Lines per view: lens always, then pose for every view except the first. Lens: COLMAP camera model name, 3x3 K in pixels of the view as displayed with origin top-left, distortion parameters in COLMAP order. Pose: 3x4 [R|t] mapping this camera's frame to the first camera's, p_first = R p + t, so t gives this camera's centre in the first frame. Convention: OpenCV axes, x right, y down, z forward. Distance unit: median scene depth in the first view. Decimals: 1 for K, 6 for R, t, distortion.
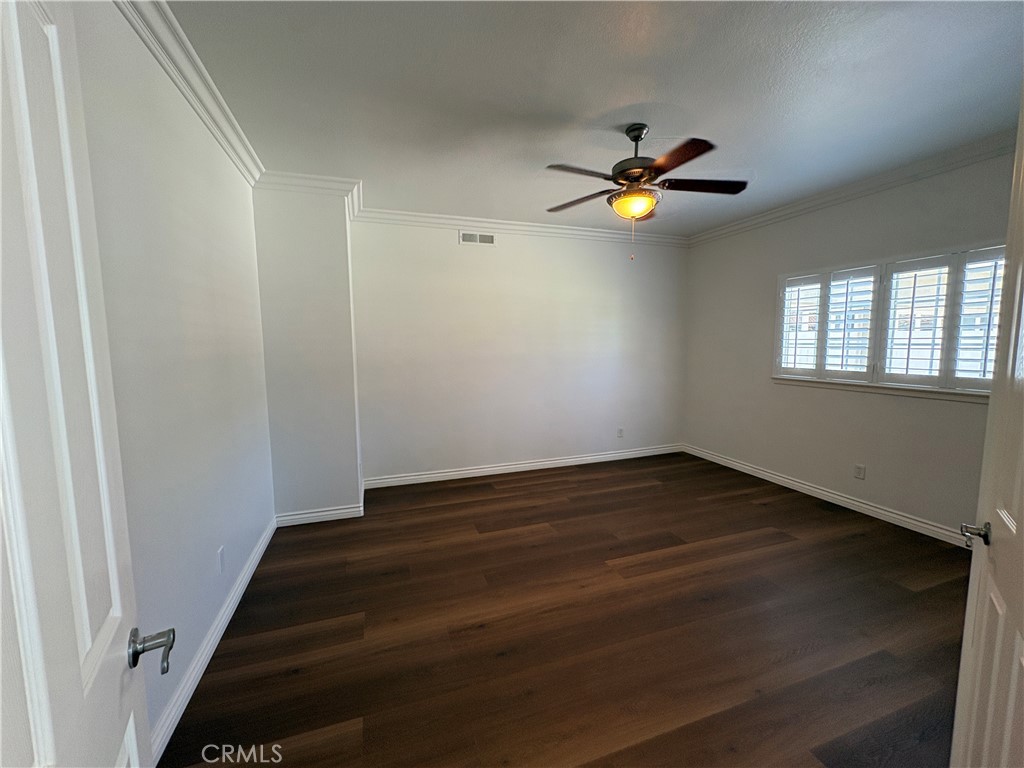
lens RADIAL K [[409.4, 0, 512.0], [0, 409.4, 384.0], [0, 0, 1]] dist [-0.000501, 0.000389]
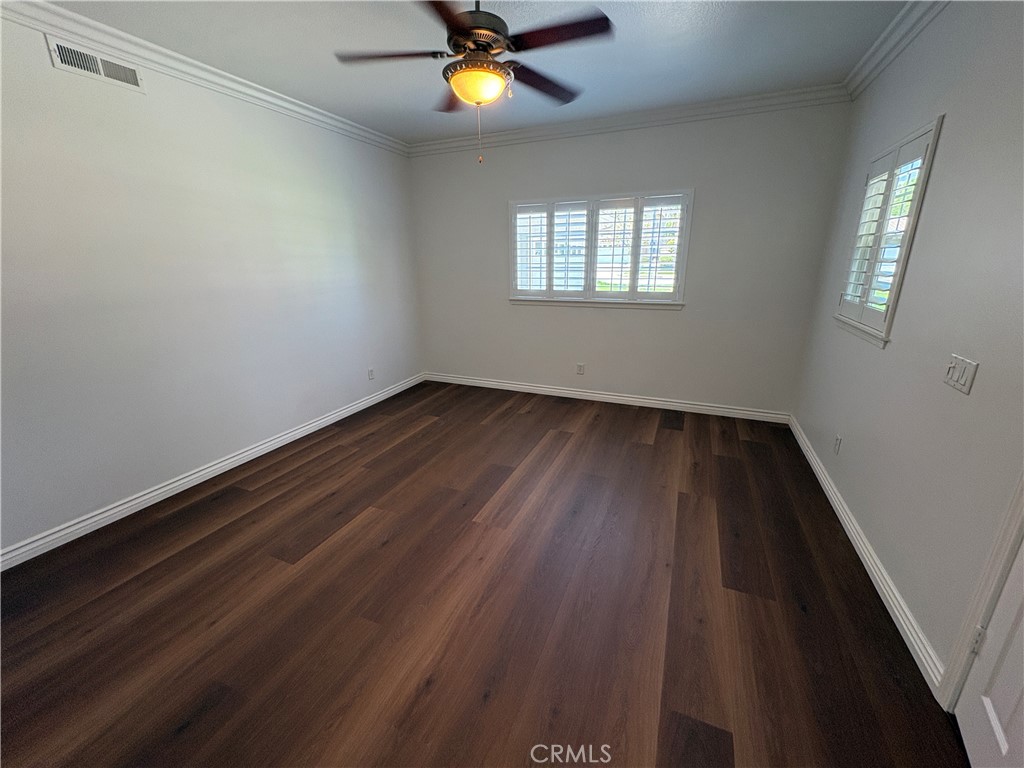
lens RADIAL K [[409.4, 0, 512.0], [0, 409.4, 384.0], [0, 0, 1]] dist [-0.000501, 0.000389]
pose [[0.677643, -0.211459, 0.704333, -0.213965], [0.080990, 0.973400, 0.214319, -0.034480], [-0.730918, -0.088187, 0.676744, 0.262901]]
